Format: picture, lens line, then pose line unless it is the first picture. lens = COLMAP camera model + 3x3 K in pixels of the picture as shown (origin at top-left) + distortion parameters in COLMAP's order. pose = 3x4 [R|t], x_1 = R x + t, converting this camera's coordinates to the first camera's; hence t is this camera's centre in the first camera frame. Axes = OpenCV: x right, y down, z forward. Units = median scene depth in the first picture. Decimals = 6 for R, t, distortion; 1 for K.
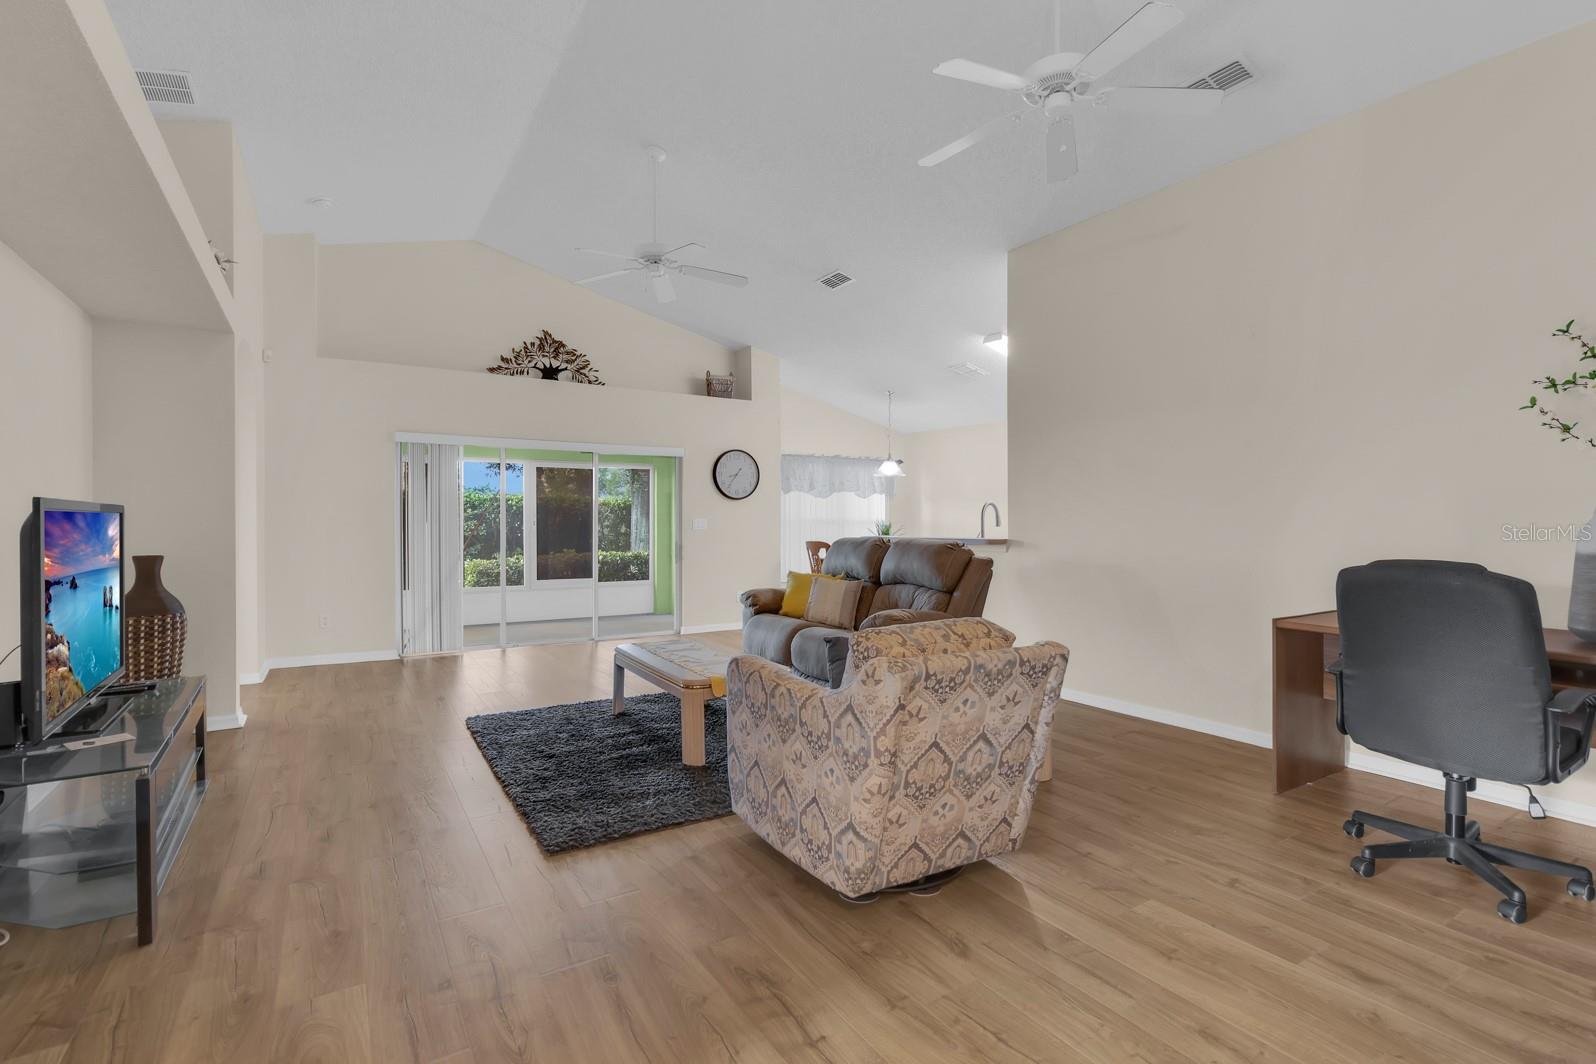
lens RADIAL K [[742.0, 0, 800.5], [0, 742.0, 526.5], [0, 0, 1]] dist [0.000767, 0.000212]
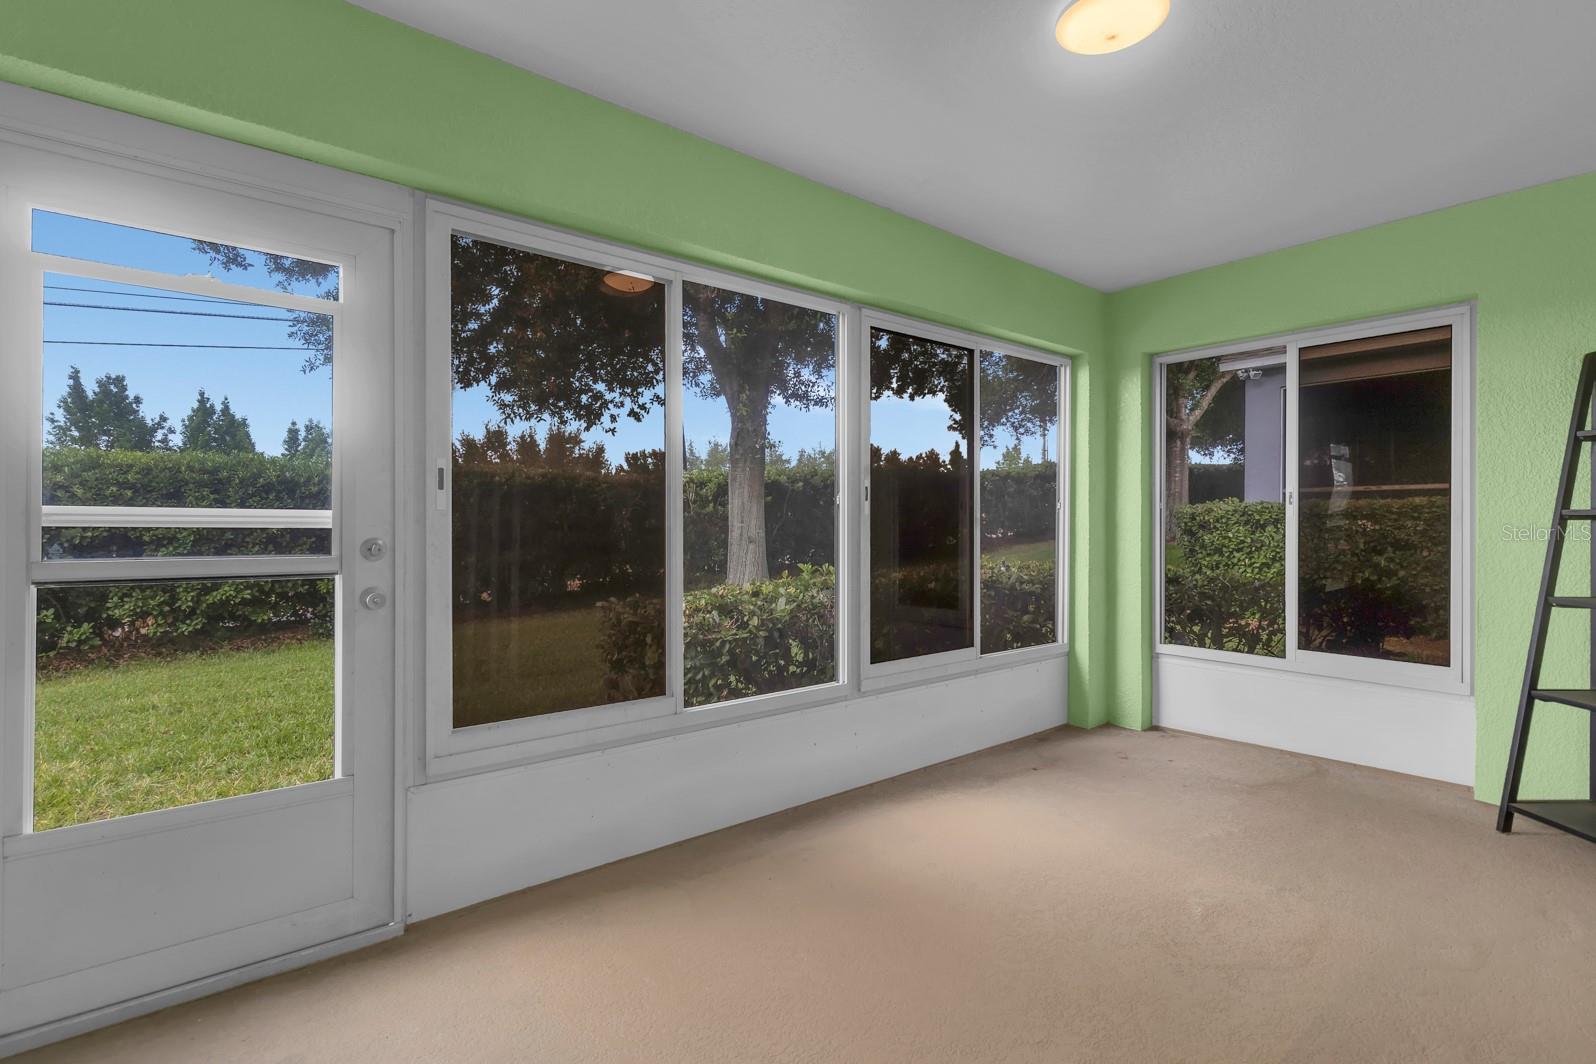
lens RADIAL K [[742.0, 0, 800.5], [0, 742.0, 526.5], [0, 0, 1]] dist [0.000767, 0.000212]
pose [[0.993951, 0.005591, 0.109681, -0.394256], [-0.006120, 0.999971, 0.004486, 0.007561], [-0.109653, -0.005130, 0.993957, 0.619230]]
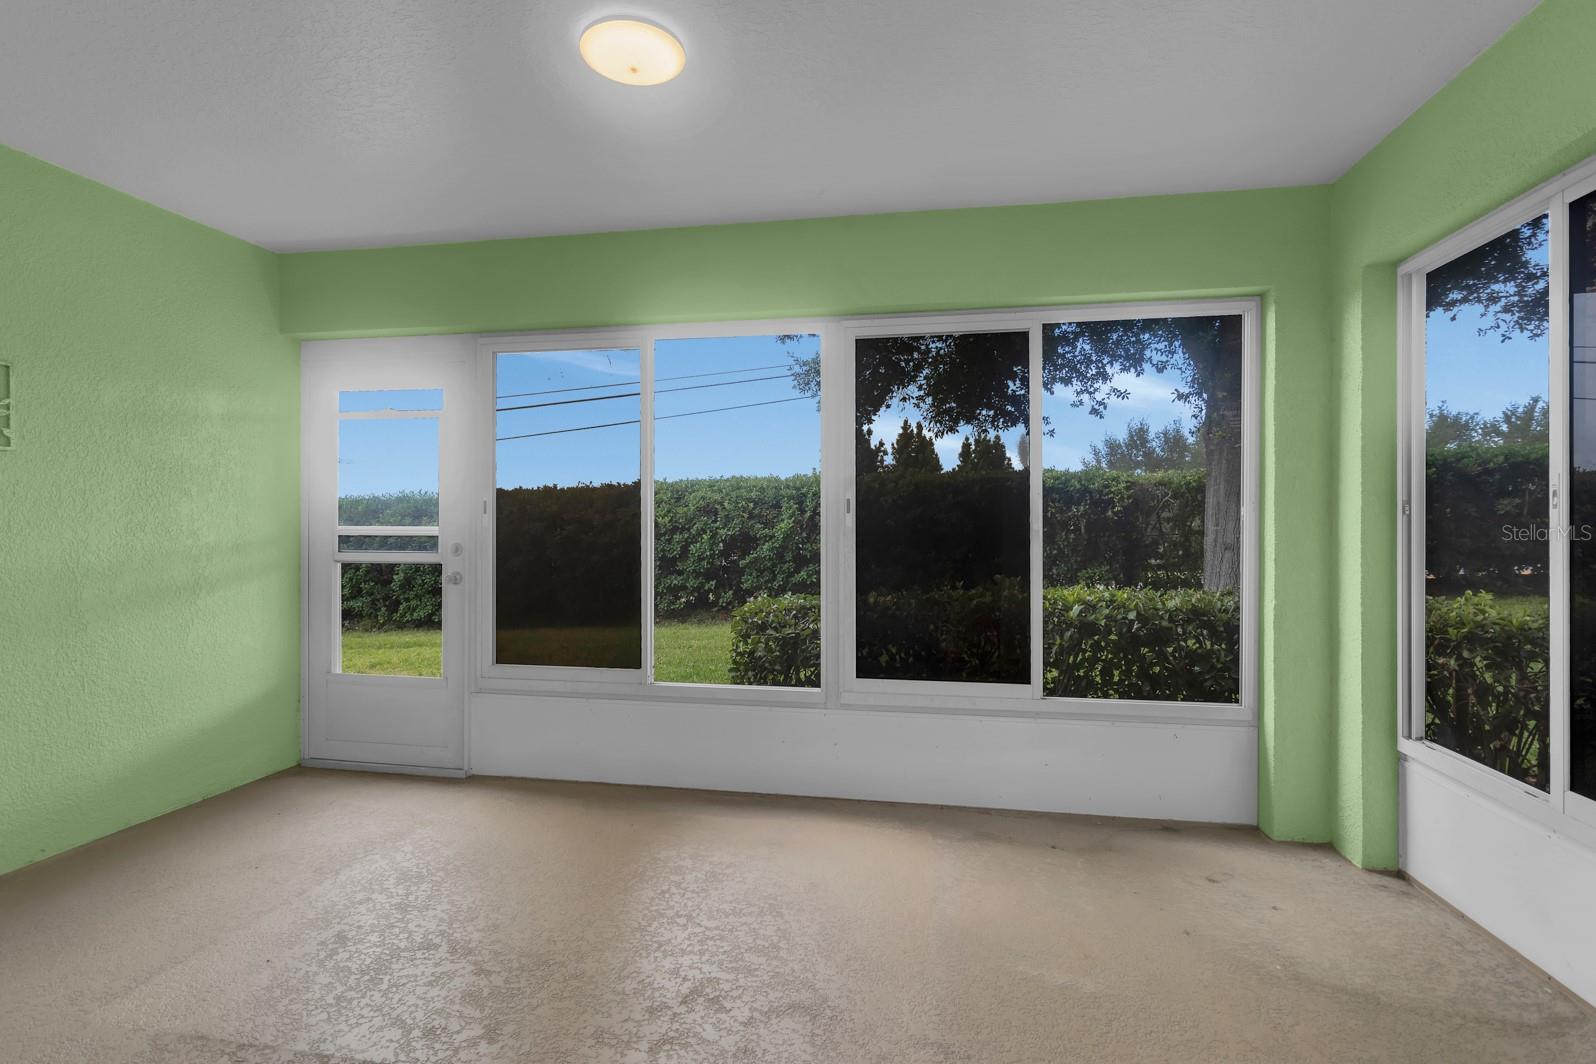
lens RADIAL K [[742.0, 0, 800.5], [0, 742.0, 526.5], [0, 0, 1]] dist [0.000767, 0.000212]
pose [[0.739469, 0.009333, -0.673126, -0.138633], [-0.003255, 0.999942, 0.010289, 0.000505], [0.673183, -0.005418, 0.739456, 0.683460]]
